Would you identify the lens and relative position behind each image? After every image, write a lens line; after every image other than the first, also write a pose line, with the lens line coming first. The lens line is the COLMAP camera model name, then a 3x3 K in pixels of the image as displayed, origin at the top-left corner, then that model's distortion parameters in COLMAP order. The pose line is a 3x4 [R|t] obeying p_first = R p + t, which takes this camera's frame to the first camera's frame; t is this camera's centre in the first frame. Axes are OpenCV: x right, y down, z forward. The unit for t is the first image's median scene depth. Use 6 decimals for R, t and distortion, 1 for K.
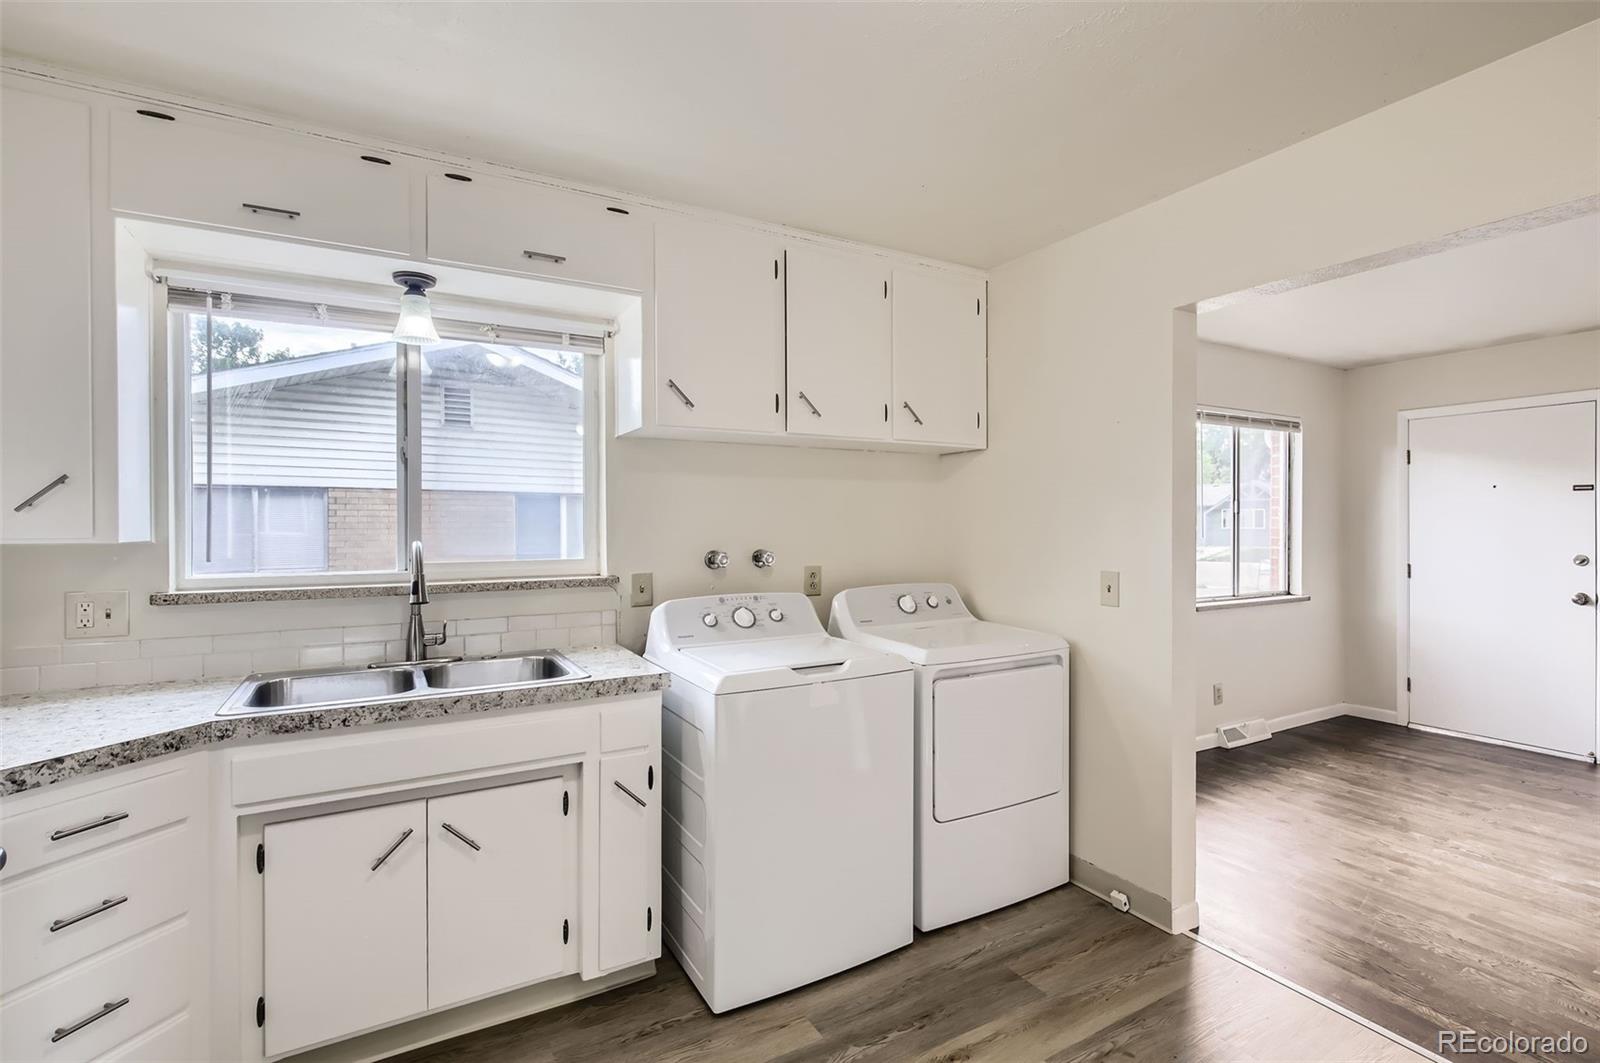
lens RADIAL K [[760.5, 0, 845.6], [0, 760.5, 526.6], [0, 0, 1]] dist [-0.000254, -0.000138]
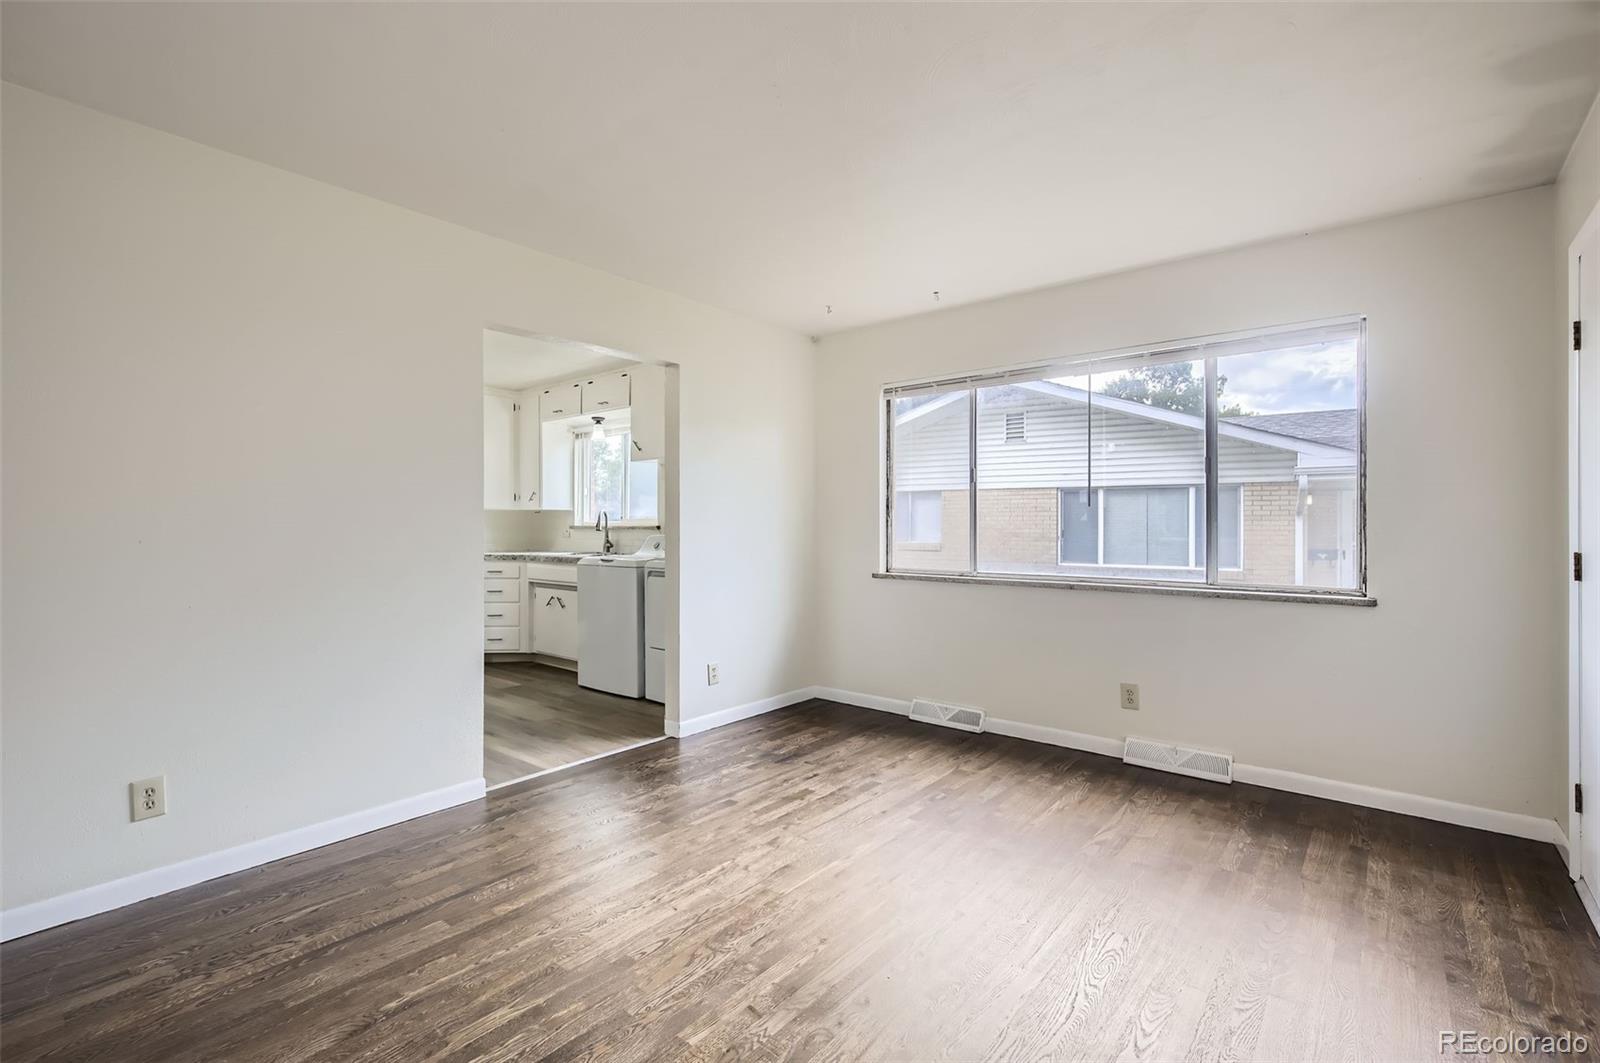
lens RADIAL K [[725.5, 0, 804.8], [0, 725.5, 530.8], [0, 0, 1]] dist [0.001763, 0.000069]
pose [[0.327943, 0.008898, -0.944656, 1.448836], [-0.003556, 0.999960, 0.008185, 0.046992], [0.944691, 0.000675, 0.327961, 0.534967]]
